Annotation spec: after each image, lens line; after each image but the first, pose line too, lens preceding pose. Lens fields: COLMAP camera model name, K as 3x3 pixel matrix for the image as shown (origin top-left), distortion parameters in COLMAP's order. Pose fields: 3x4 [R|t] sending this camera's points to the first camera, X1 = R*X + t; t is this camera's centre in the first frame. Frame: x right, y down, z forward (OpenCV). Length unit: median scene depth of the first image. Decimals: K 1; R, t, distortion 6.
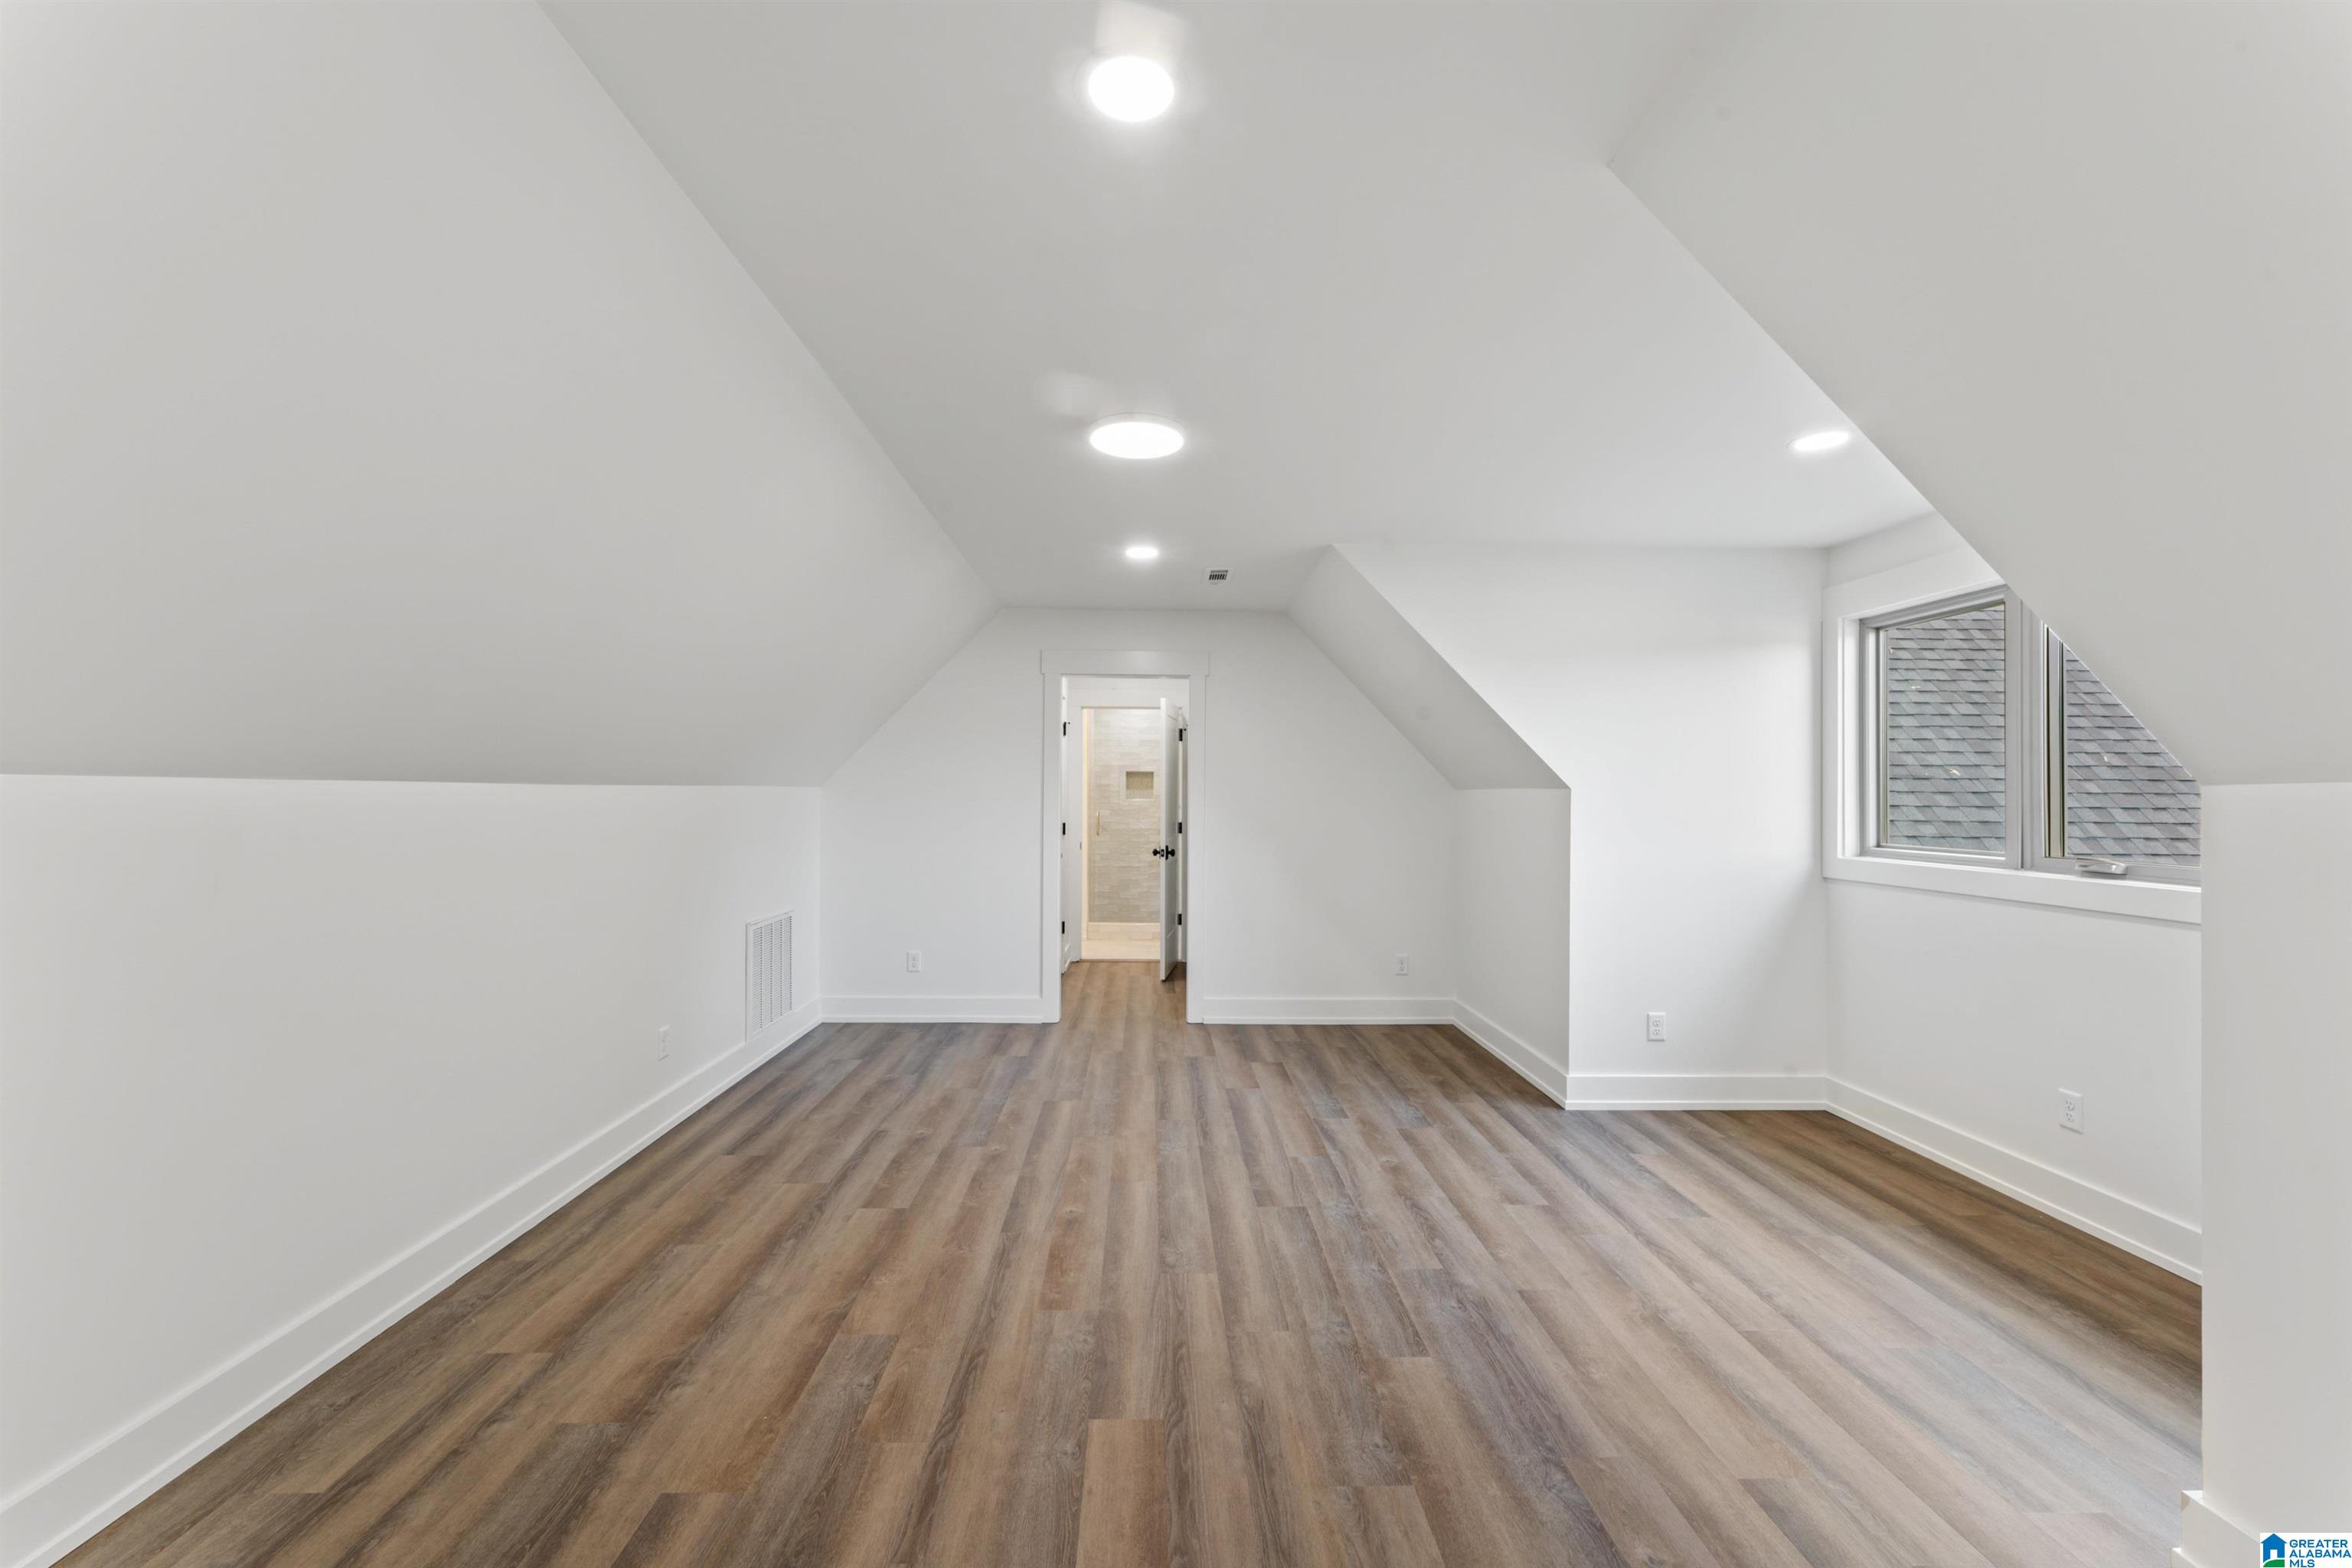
lens RADIAL K [[937.0, 0, 1173.2], [0, 937.0, 790.1], [0, 0, 1]] dist [0.001516, 0.000292]
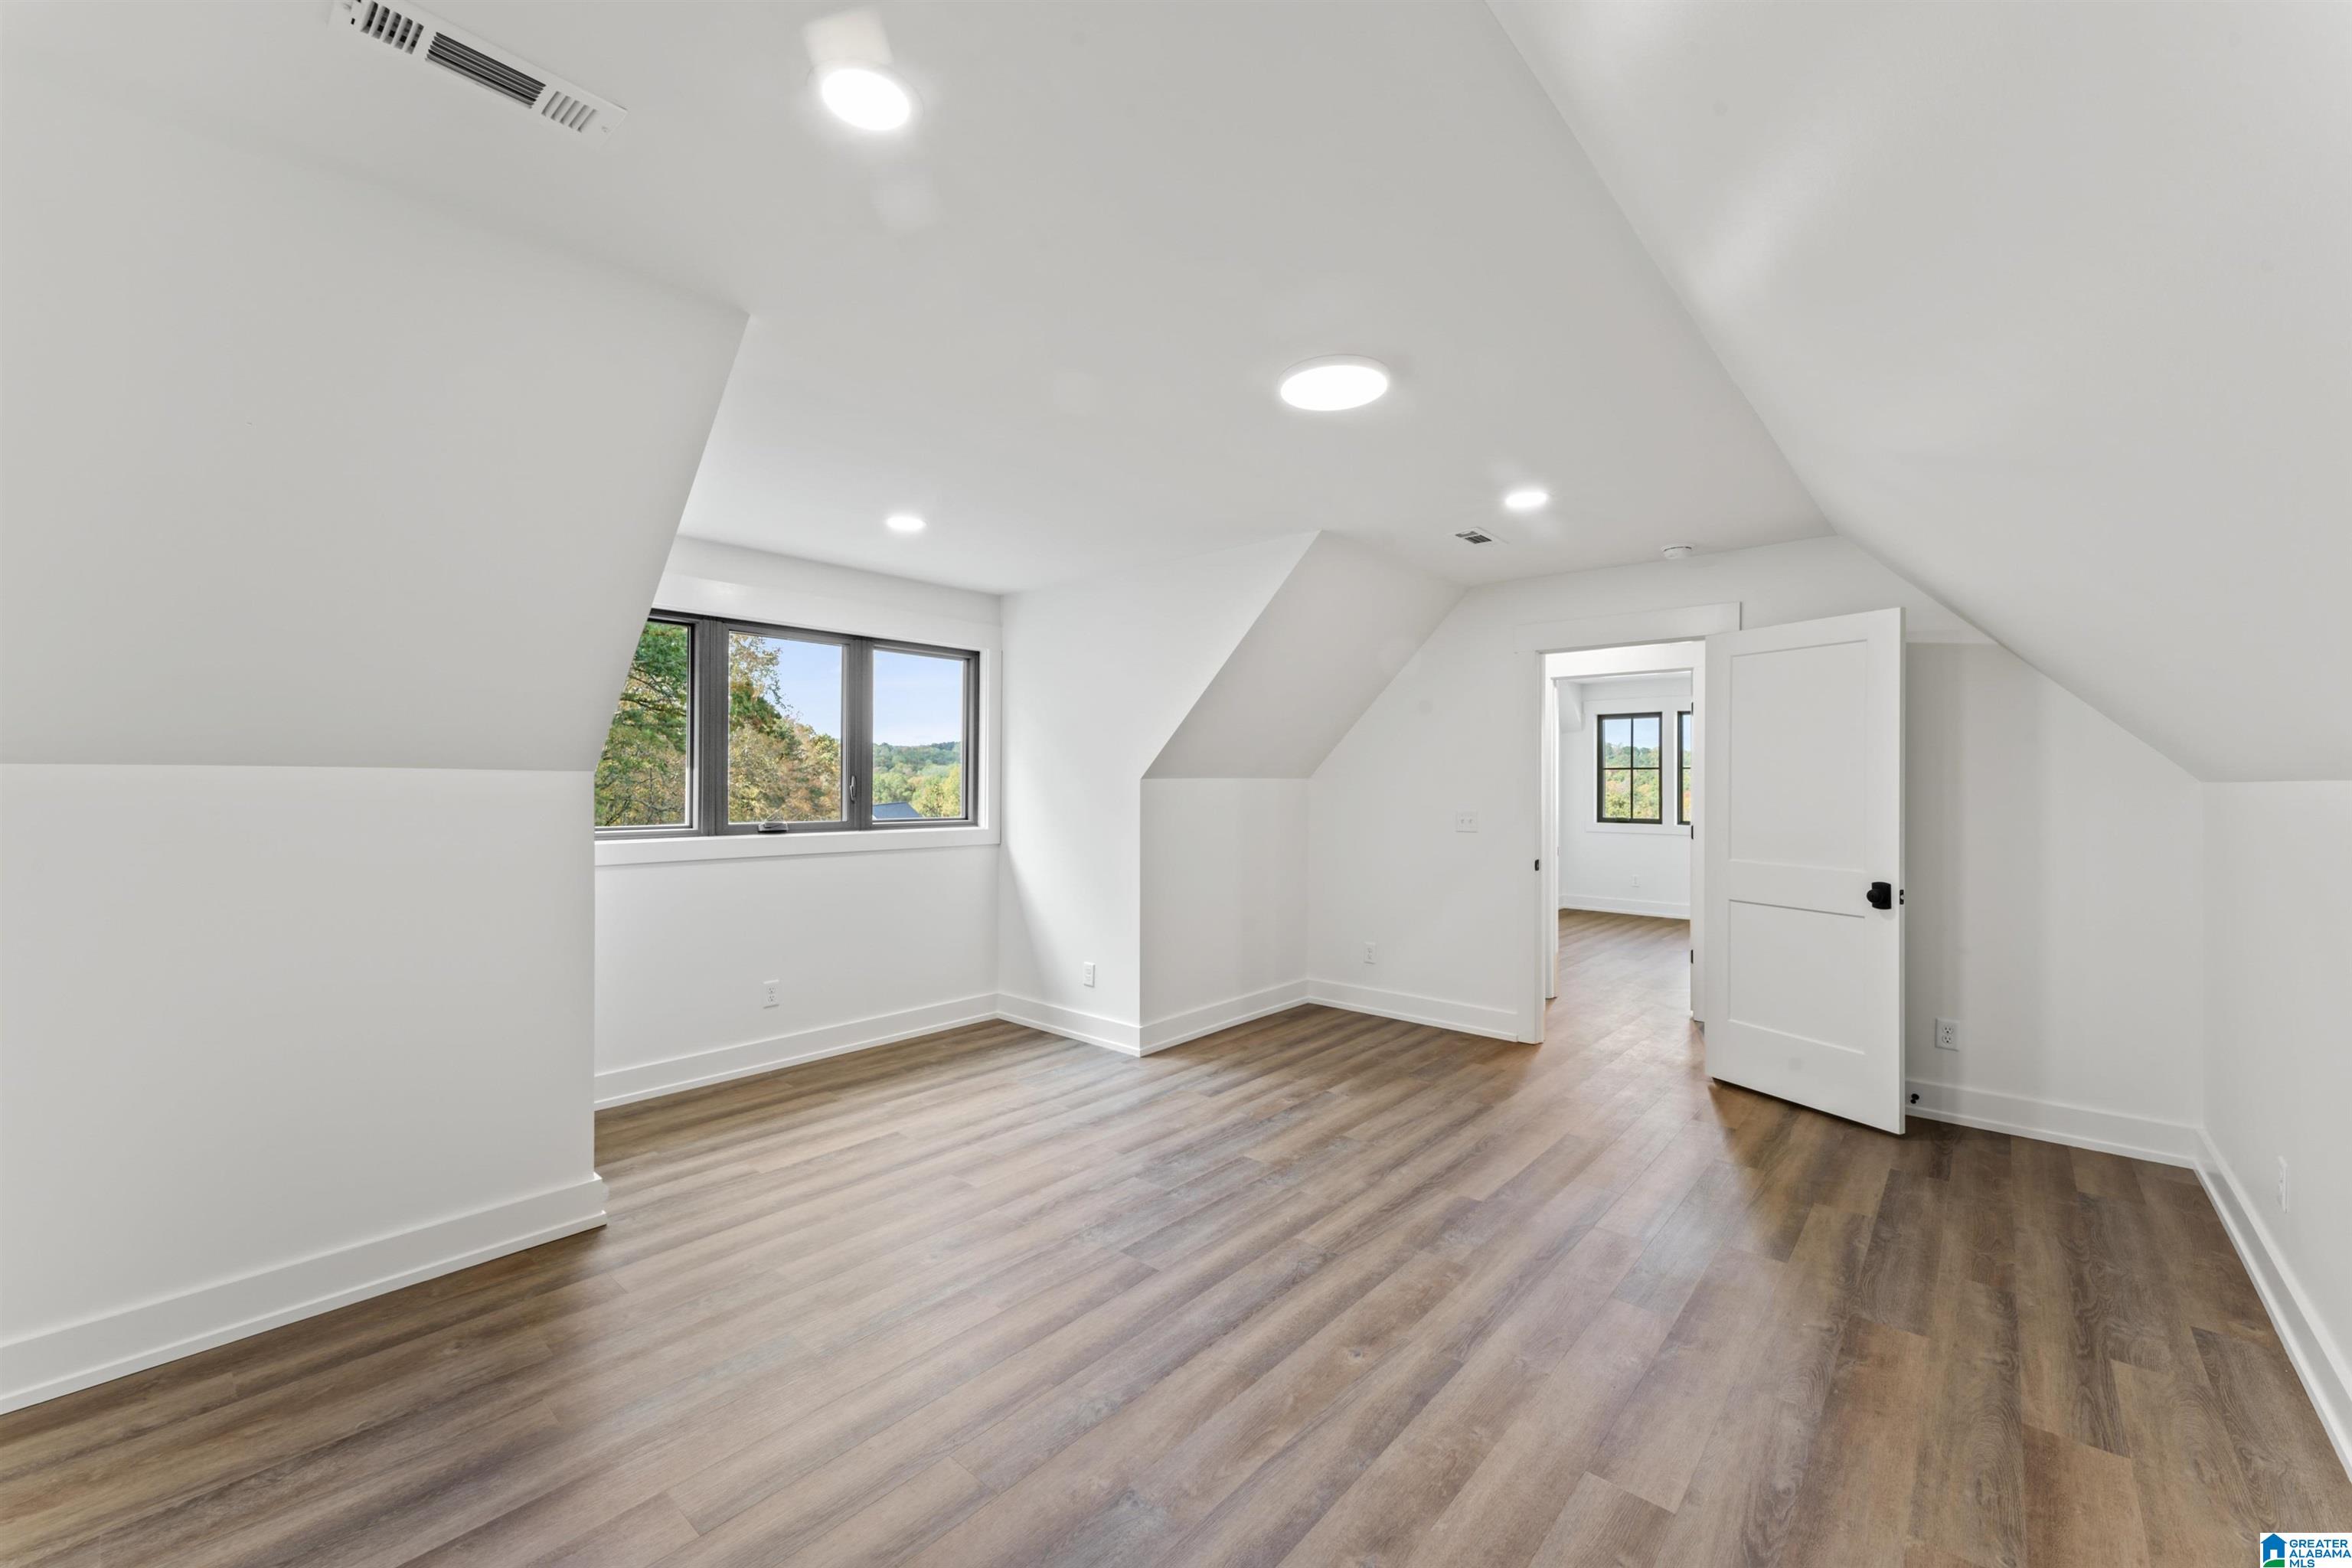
lens RADIAL K [[937.0, 0, 1173.2], [0, 937.0, 790.1], [0, 0, 1]] dist [0.001516, 0.000292]
pose [[-0.731794, -0.014049, 0.681381, -0.566551], [-0.011181, 0.999900, 0.008608, 0.002555], [-0.681434, -0.001319, -0.731878, 1.862053]]
